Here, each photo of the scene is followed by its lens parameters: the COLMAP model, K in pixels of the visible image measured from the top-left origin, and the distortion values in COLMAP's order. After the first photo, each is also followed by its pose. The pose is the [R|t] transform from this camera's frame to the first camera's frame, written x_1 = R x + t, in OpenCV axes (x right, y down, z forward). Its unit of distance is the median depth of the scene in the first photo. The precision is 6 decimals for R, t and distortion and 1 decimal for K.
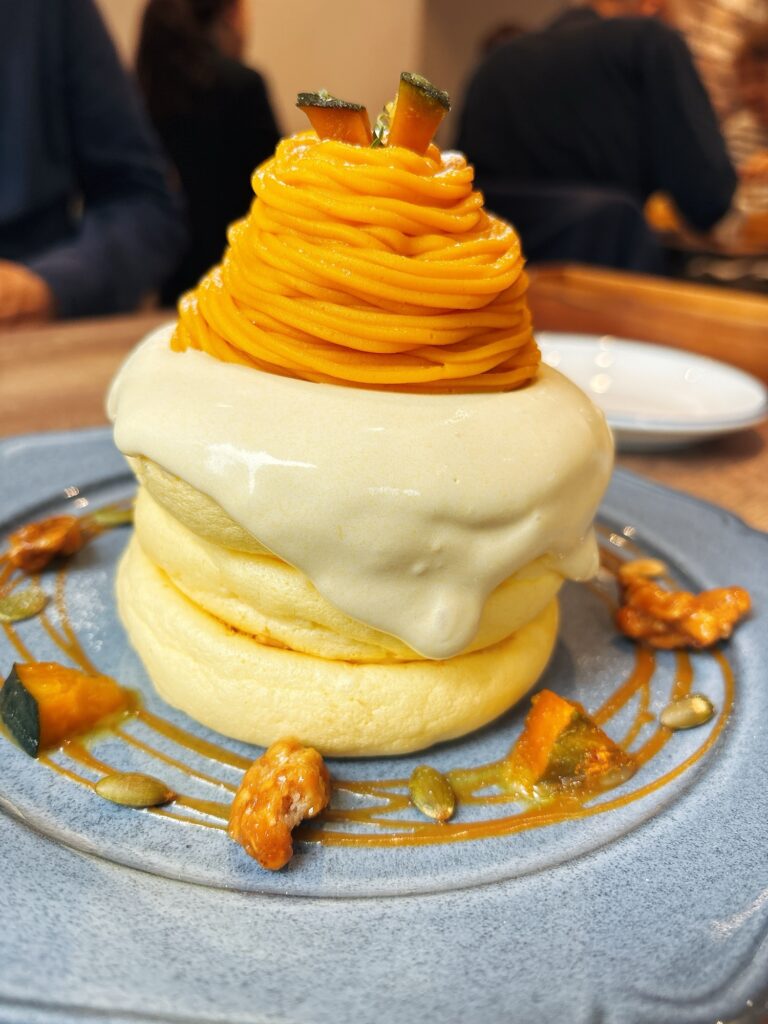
lens RADIAL K [[2989.3, 0, 383.7], [0, 2989.3, 511.7], [0, 0, 1]] dist [-0.240252, 0.000000]
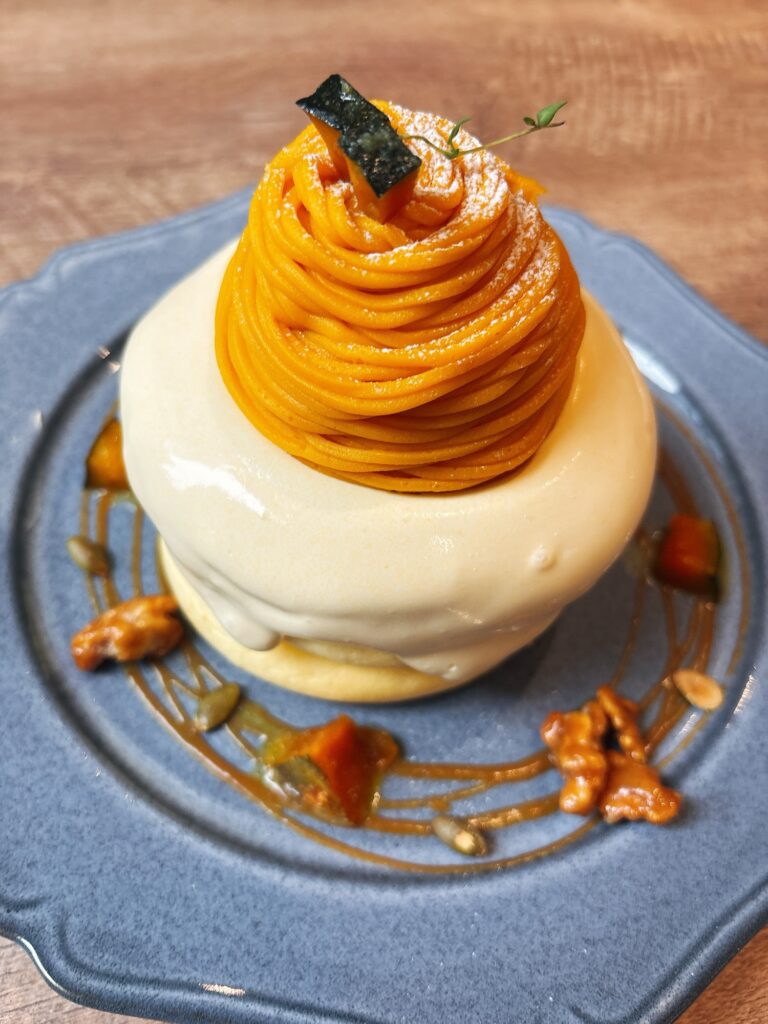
lens RADIAL K [[2989.3, 0, 384.0], [0, 2989.3, 512.7], [0, 0, 1]] dist [-0.240252, 0.000000]
pose [[-0.141713, 0.750389, -0.645626, 0.791456], [0.413708, 0.637415, 0.650037, -0.783763], [0.899313, -0.174982, -0.400771, 1.638310]]
